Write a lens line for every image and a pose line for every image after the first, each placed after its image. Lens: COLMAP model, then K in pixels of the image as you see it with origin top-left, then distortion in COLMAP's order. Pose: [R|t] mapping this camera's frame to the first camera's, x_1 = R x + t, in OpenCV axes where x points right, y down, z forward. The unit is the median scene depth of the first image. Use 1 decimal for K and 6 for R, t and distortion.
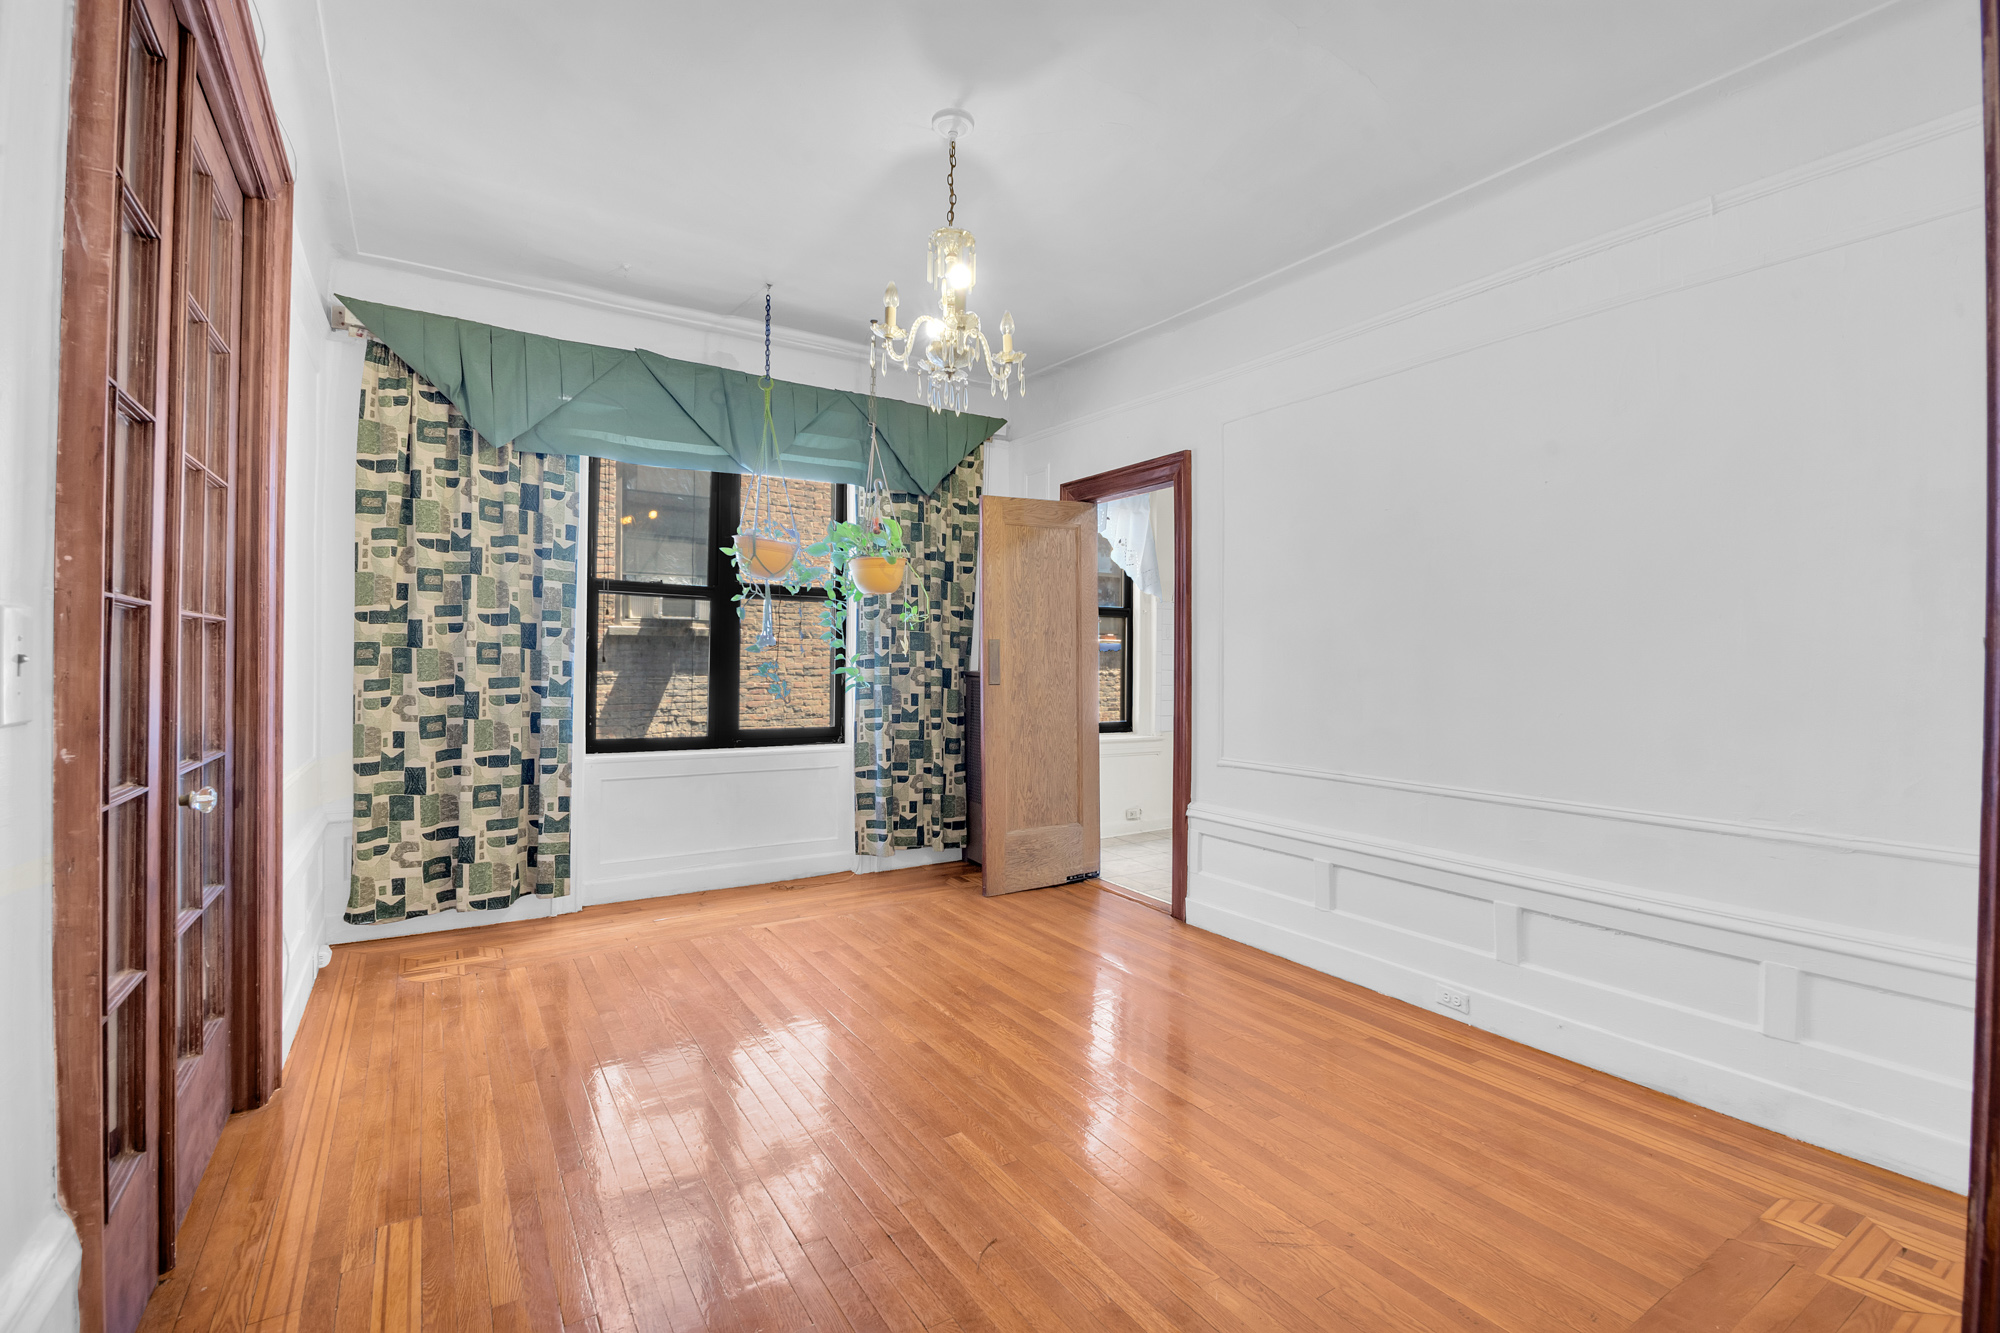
lens RADIAL K [[876.9, 0, 1006.0], [0, 876.9, 662.2], [0, 0, 1]] dist [0.020578, -0.024012]
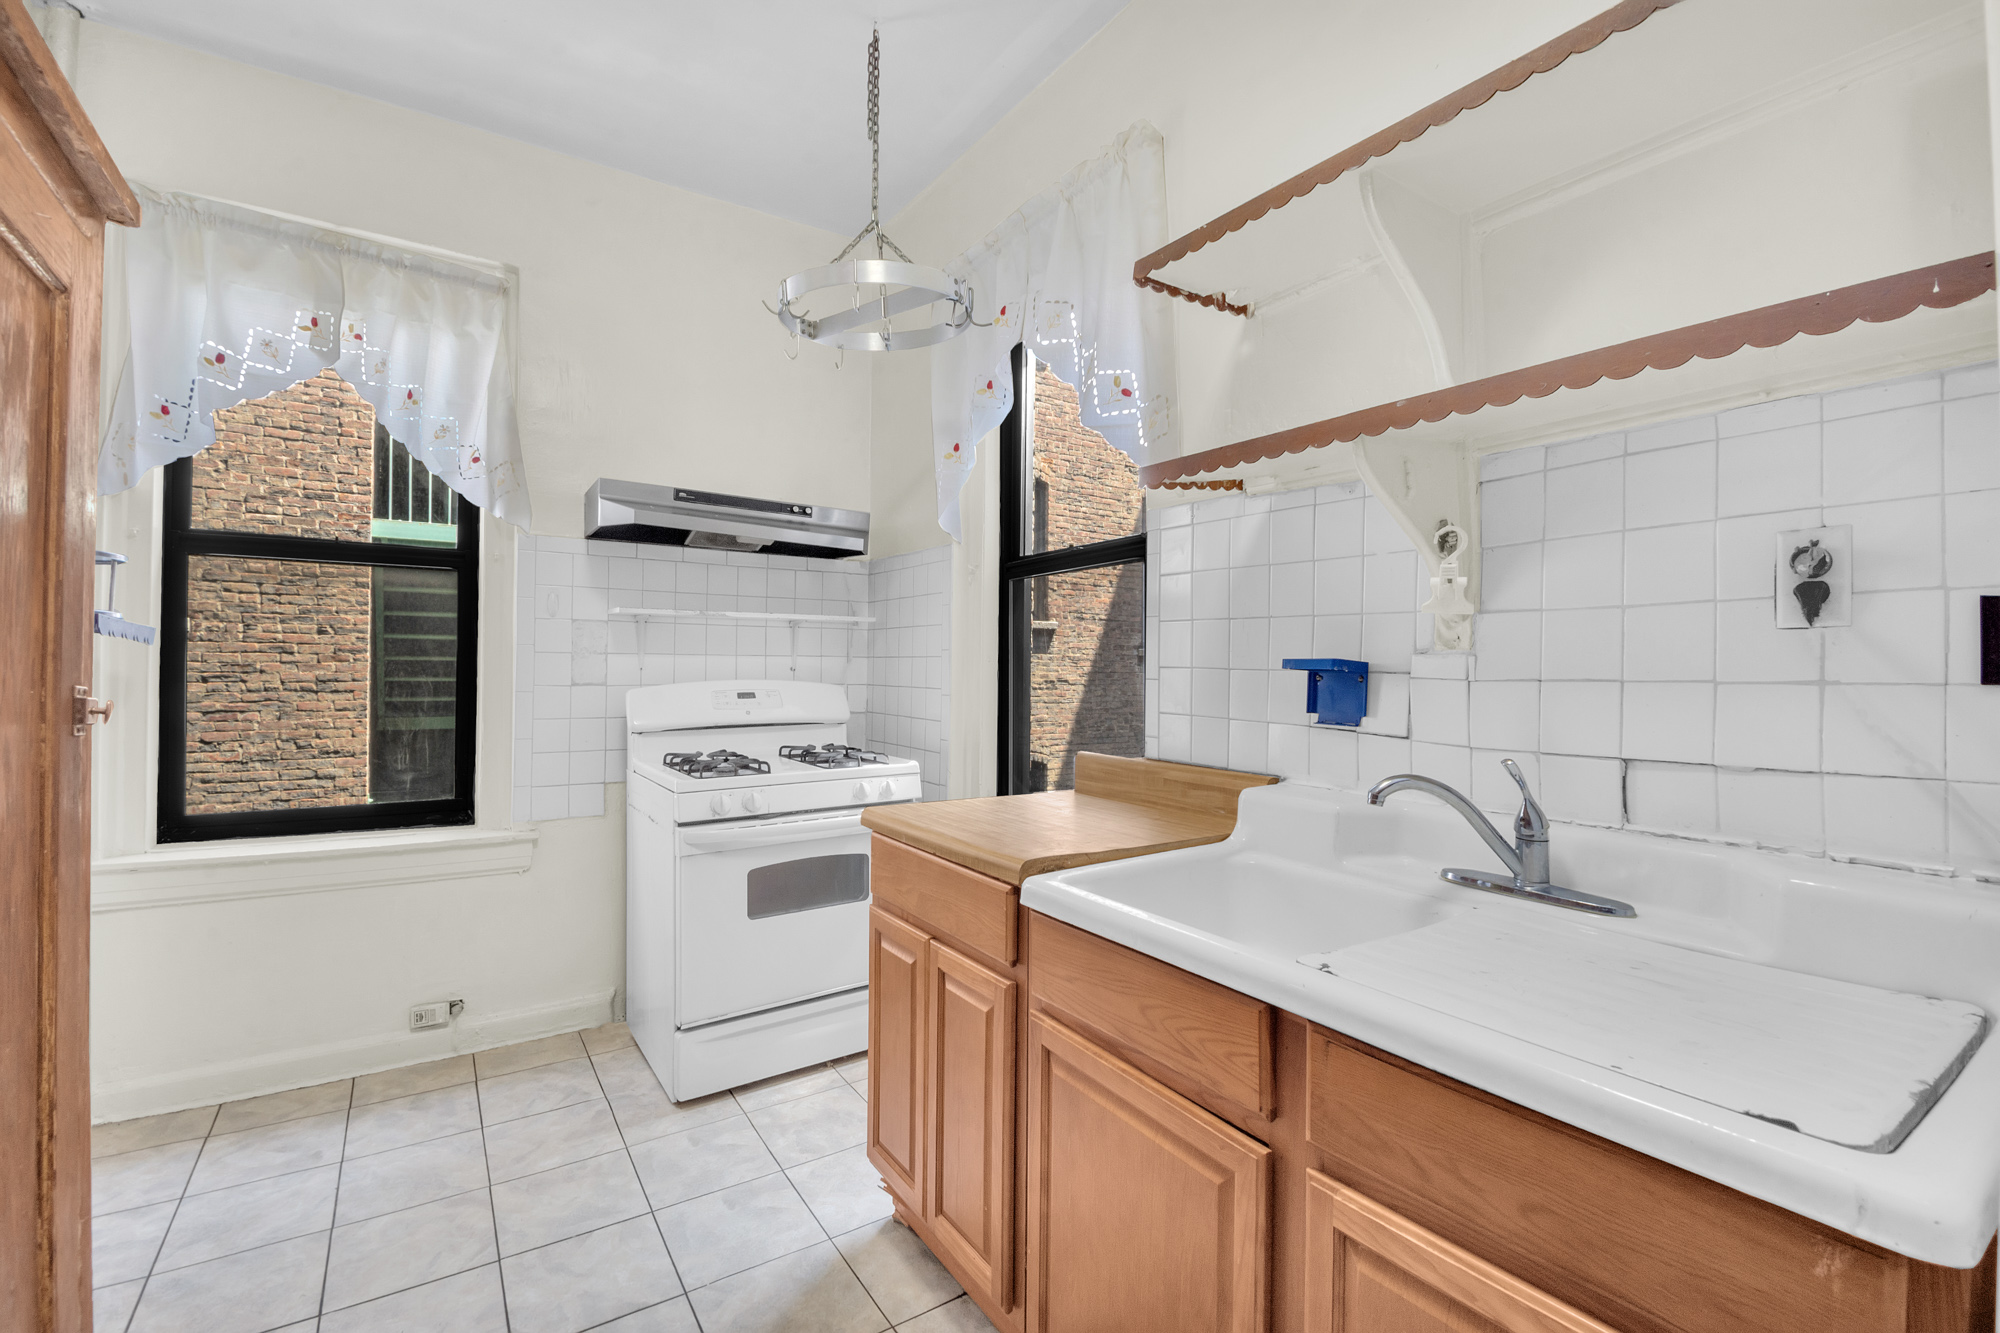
lens RADIAL K [[876.9, 0, 1006.0], [0, 876.9, 662.2], [0, 0, 1]] dist [0.020578, -0.024012]
pose [[0.999849, -0.002720, 0.017151, 0.514425], [0.002941, 0.999912, -0.012907, 0.006854], [-0.017114, 0.012956, 0.999770, 0.668732]]
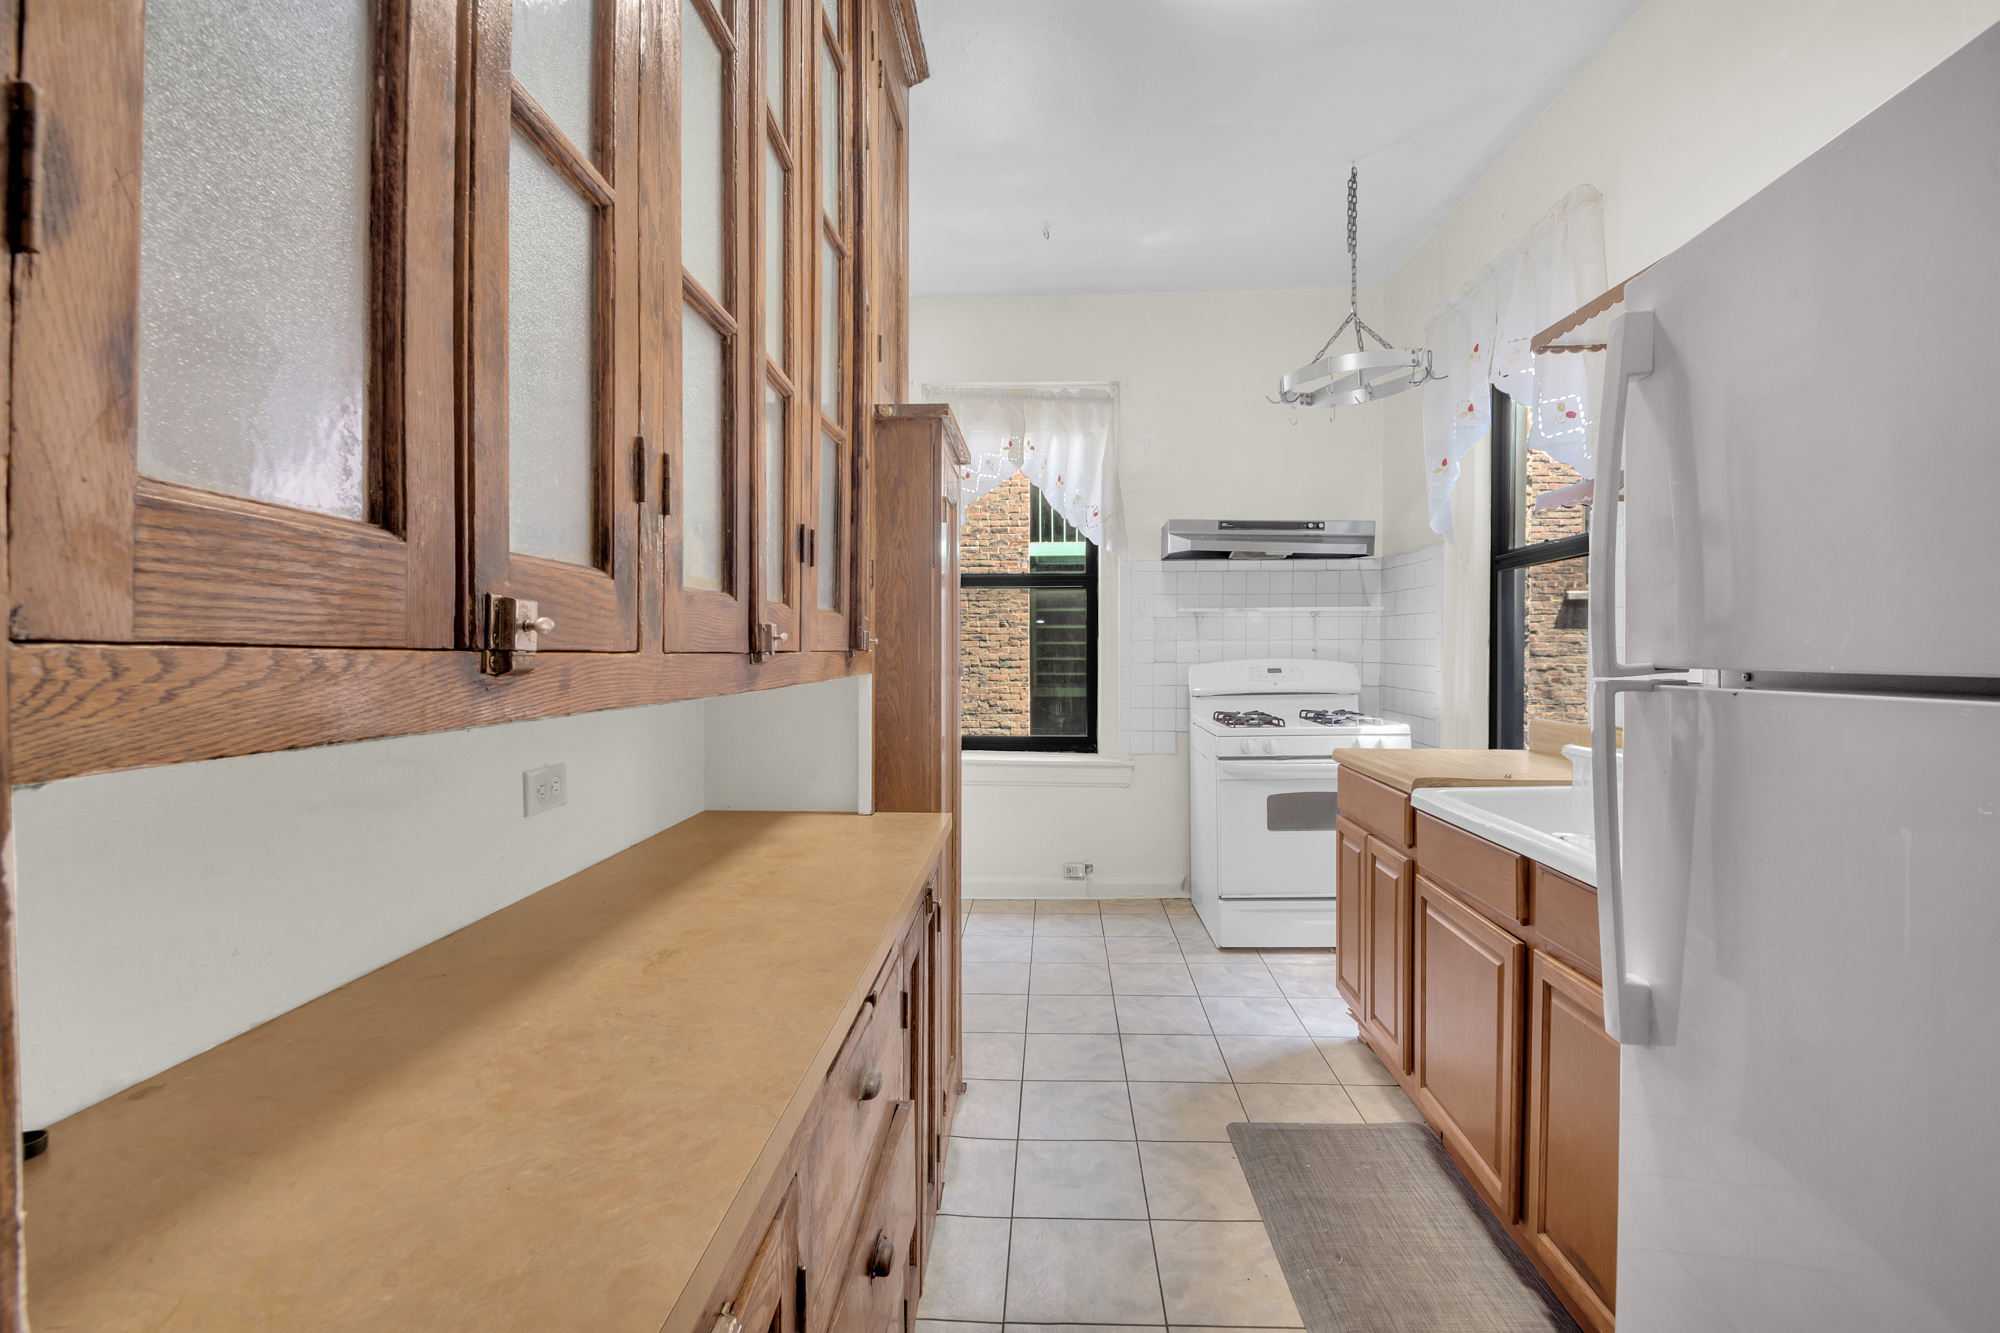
lens RADIAL K [[876.9, 0, 1006.0], [0, 876.9, 662.2], [0, 0, 1]] dist [0.020578, -0.024012]
pose [[0.811340, -0.002113, -0.584571, 0.611972], [0.007657, 0.999946, 0.007013, 0.006472], [0.584524, -0.010166, 0.811312, 0.493457]]
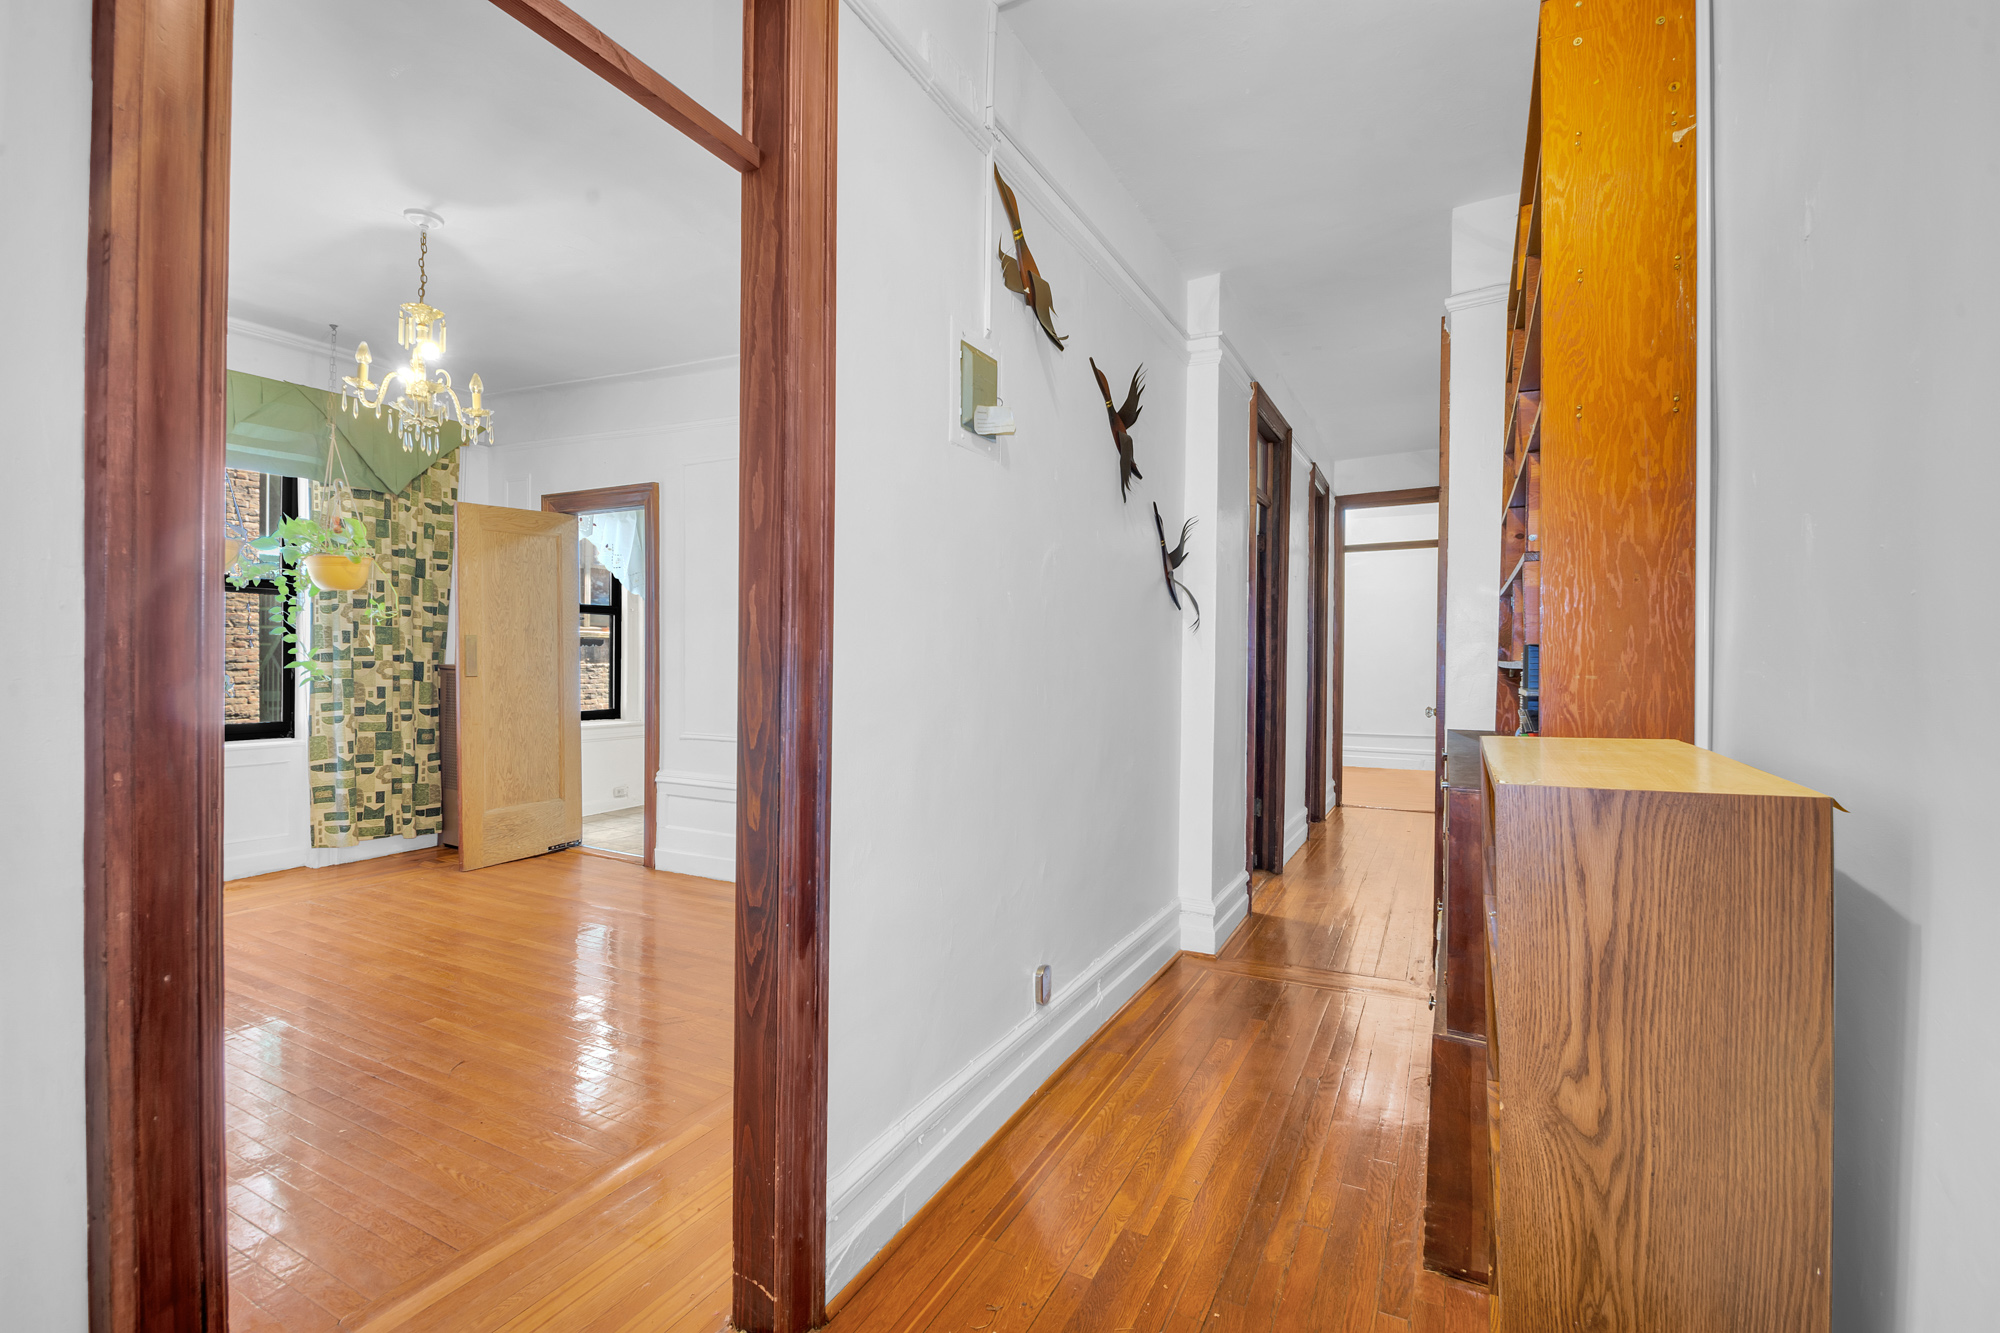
lens RADIAL K [[876.9, 0, 1006.0], [0, 876.9, 662.2], [0, 0, 1]] dist [0.020578, -0.024012]
pose [[0.866761, -0.004271, 0.498705, 0.015739], [-0.001088, 0.999945, 0.010454, -0.004265], [-0.498723, -0.009604, 0.866708, -0.256342]]
